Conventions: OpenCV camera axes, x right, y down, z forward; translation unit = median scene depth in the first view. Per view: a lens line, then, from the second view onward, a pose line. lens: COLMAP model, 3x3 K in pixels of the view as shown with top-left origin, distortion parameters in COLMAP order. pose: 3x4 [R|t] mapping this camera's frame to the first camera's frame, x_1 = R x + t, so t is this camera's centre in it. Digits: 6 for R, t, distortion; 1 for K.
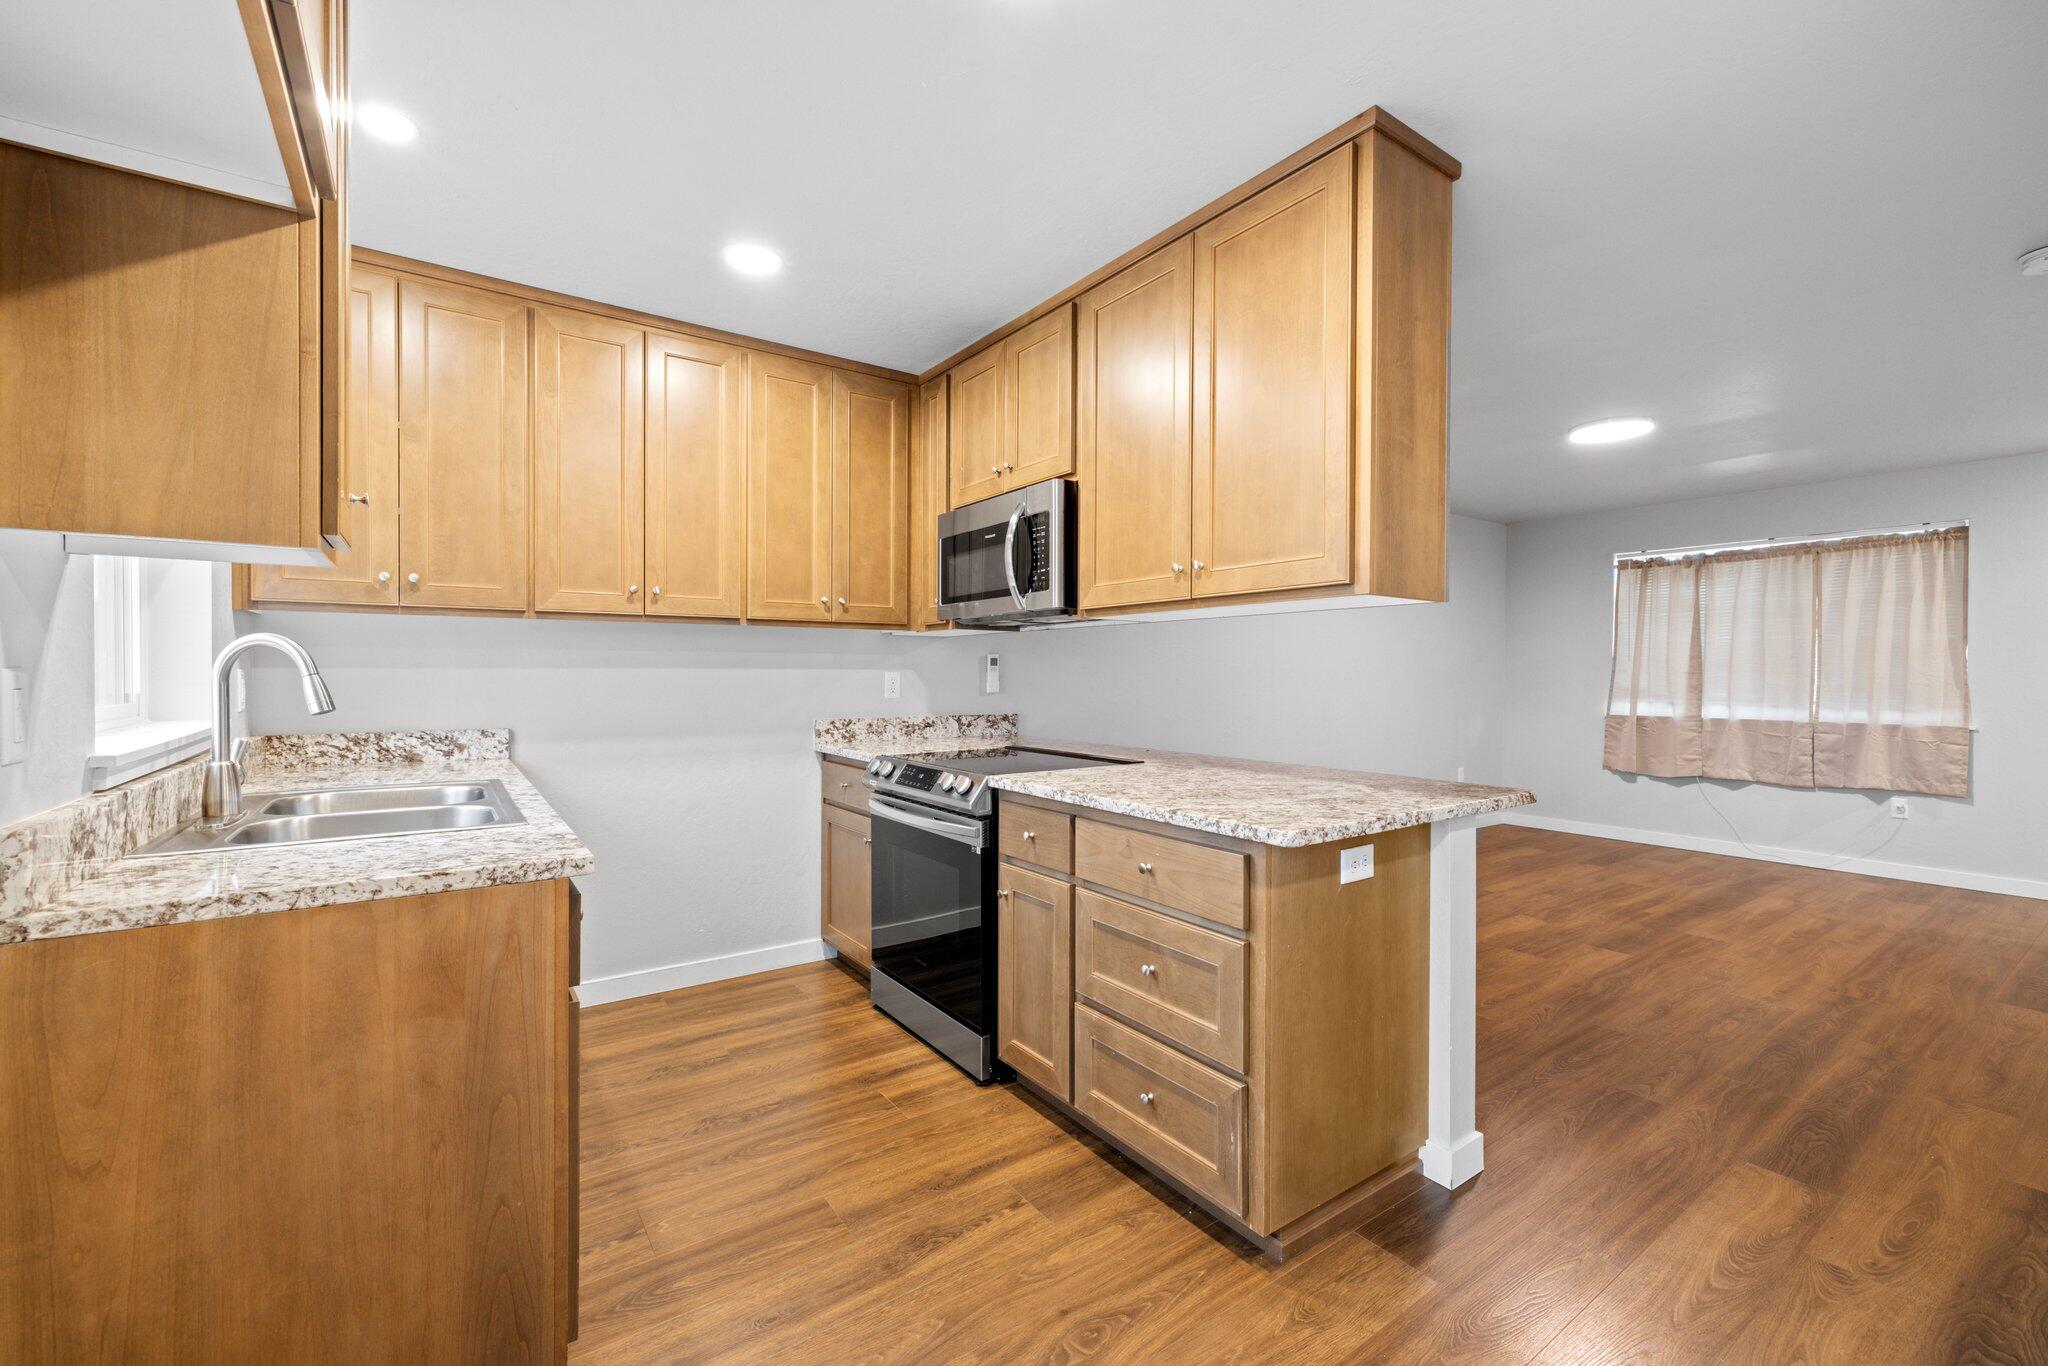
lens RADIAL K [[854.3, 0, 1033.5], [0, 854.3, 680.0], [0, 0, 1]] dist [-0.001075, 0.000134]
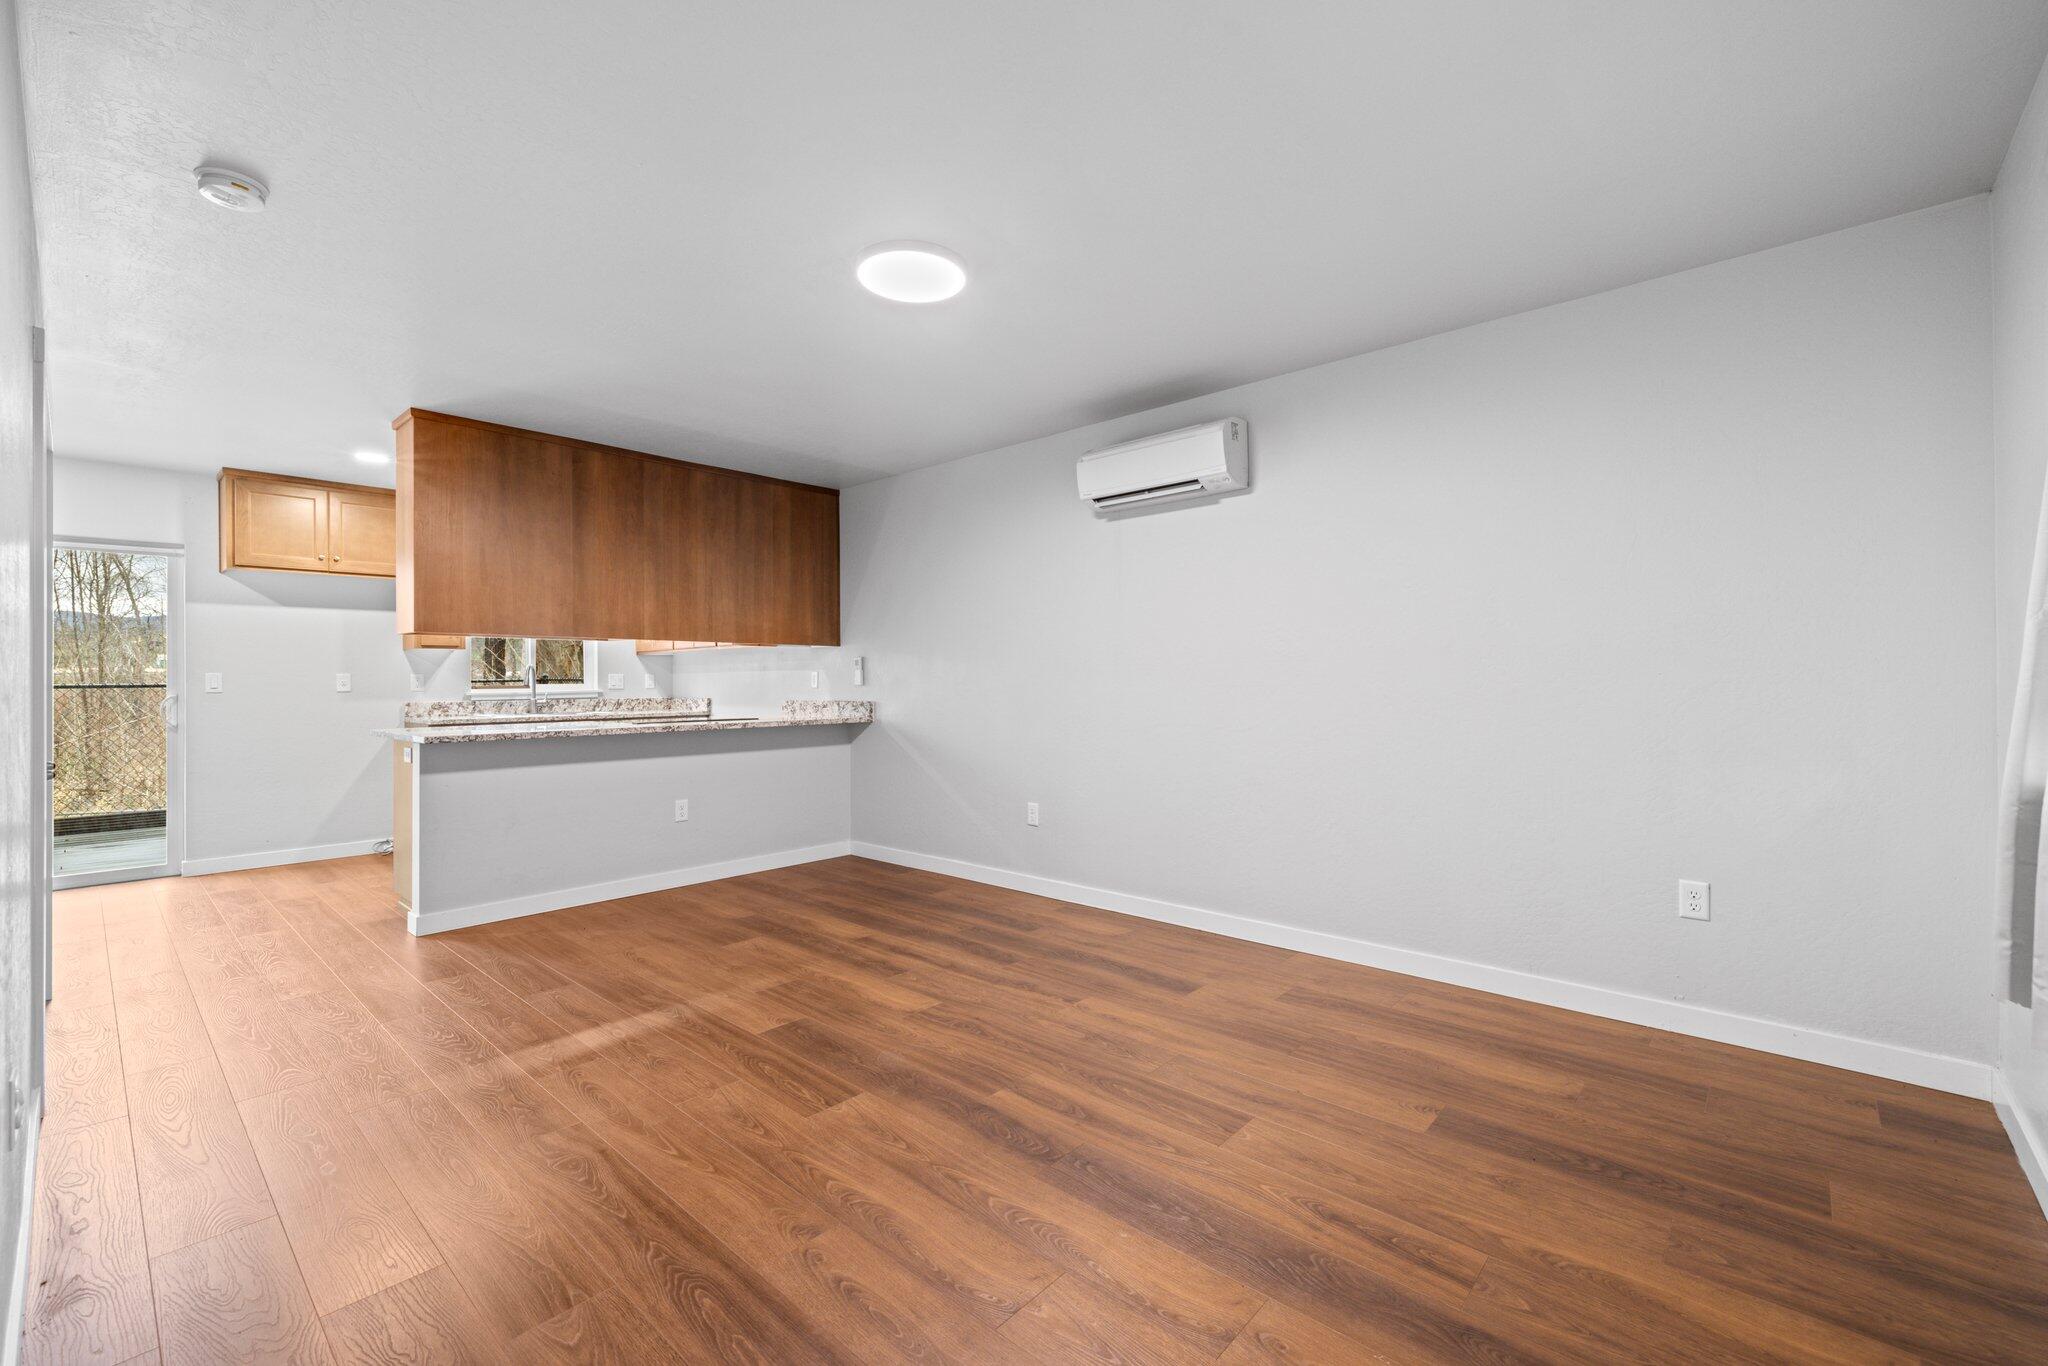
lens RADIAL K [[854.3, 0, 1029.5], [0, 854.3, 676.9], [0, 0, 1]] dist [-0.001075, 0.000134]
pose [[0.220835, -0.008933, -0.975270, 2.936369], [-0.000616, 0.999957, -0.009298, 0.030923], [0.975311, 0.002654, 0.220820, 2.105690]]
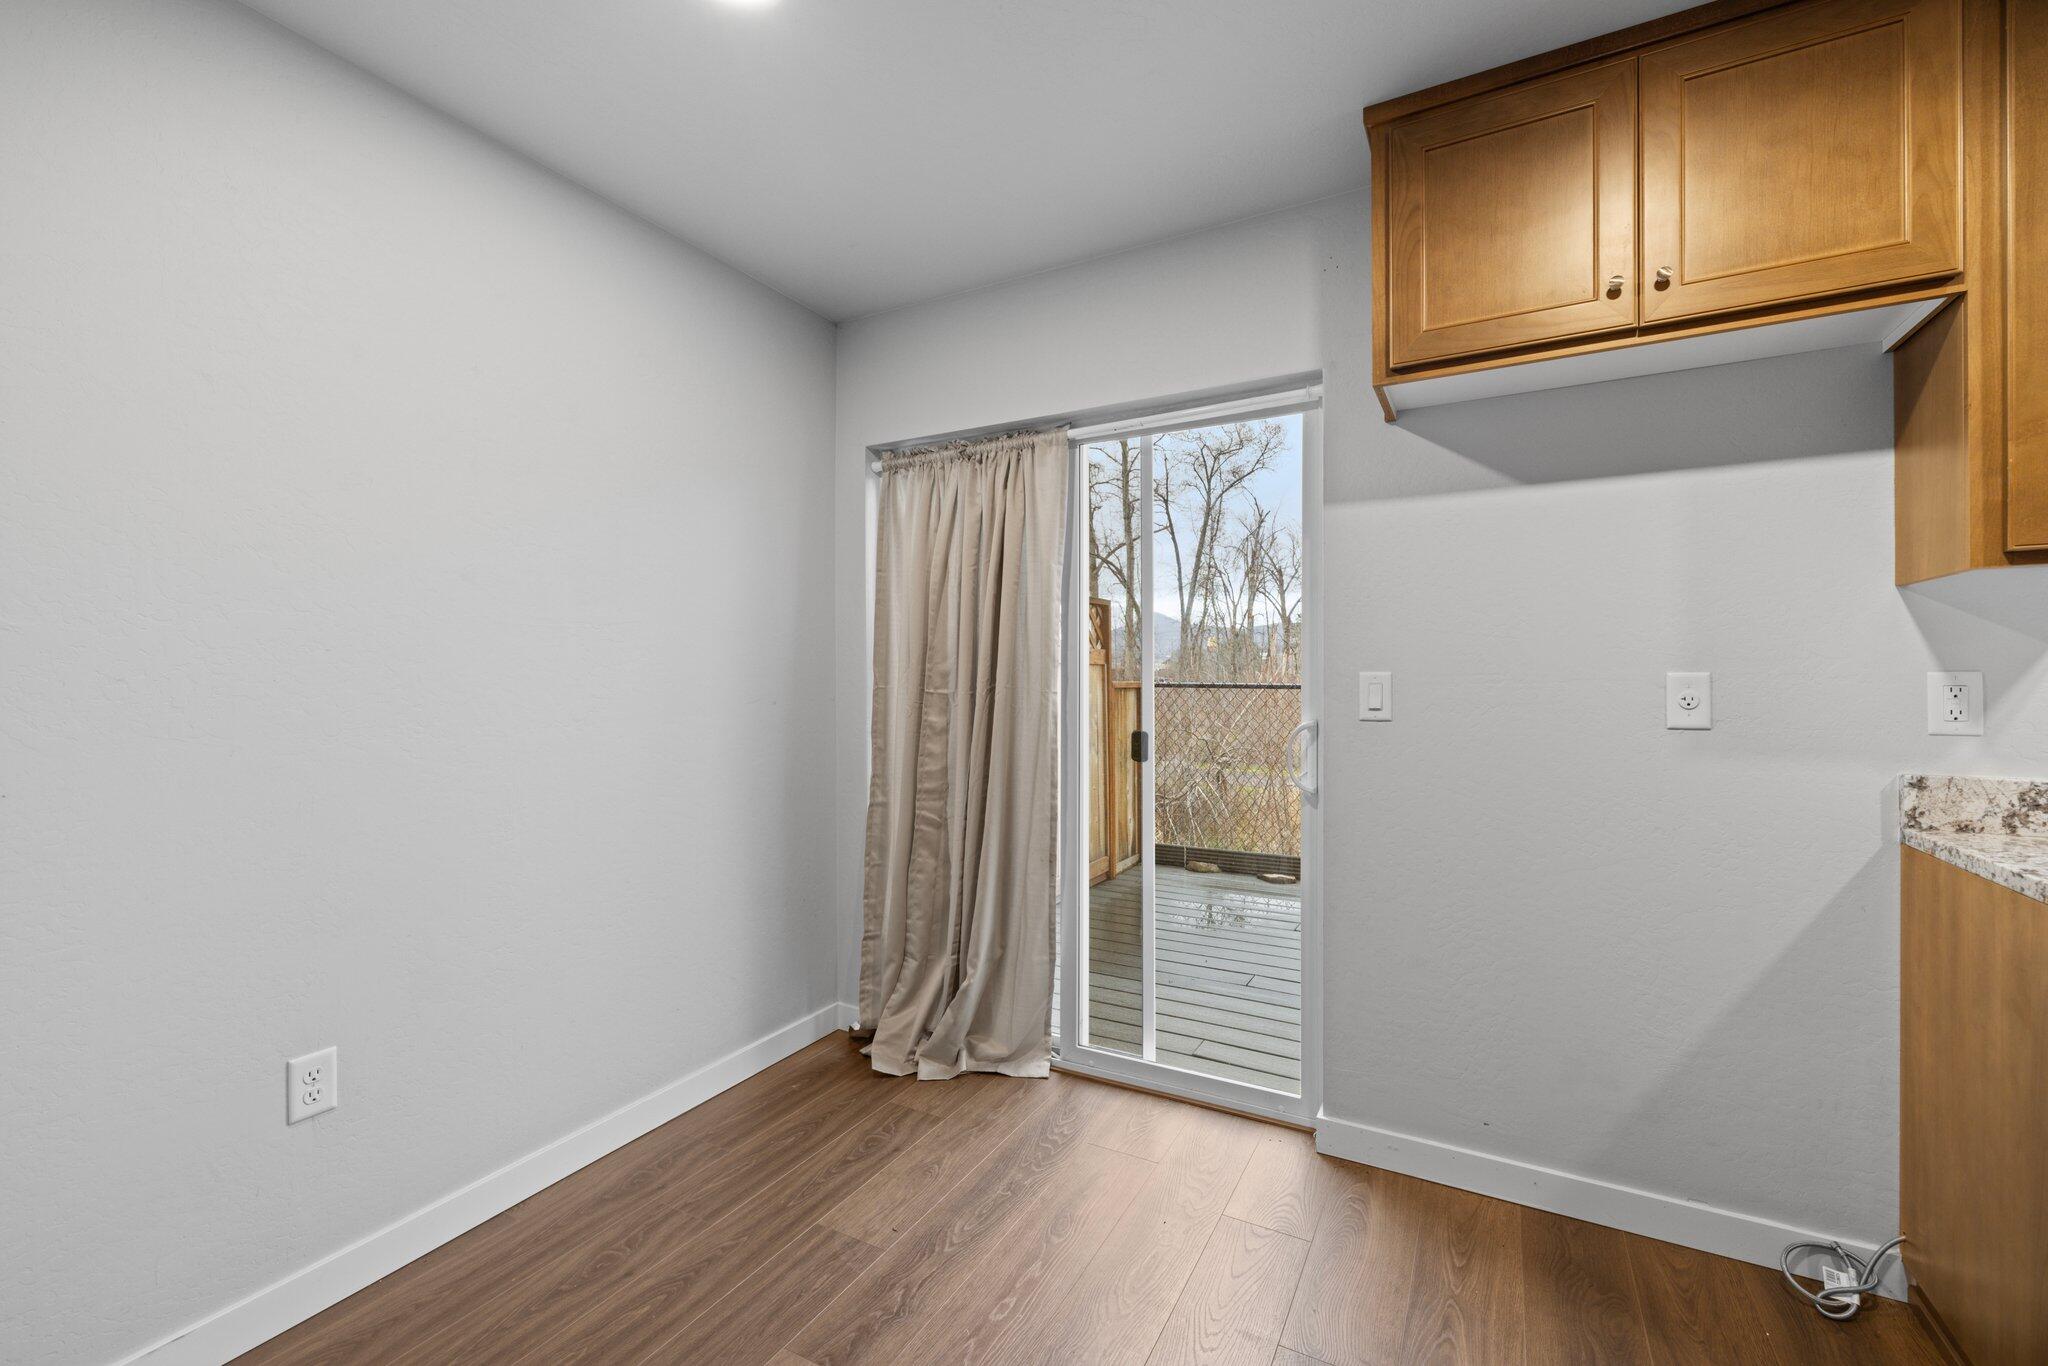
lens RADIAL K [[854.3, 0, 1039.1], [0, 854.3, 677.4], [0, 0, 1]] dist [-0.001075, 0.000134]
pose [[-0.898893, -0.001713, -0.438166, 0.526842], [-0.005410, 0.999960, 0.007190, -0.003444], [0.438136, 0.008834, -0.898865, 0.947167]]
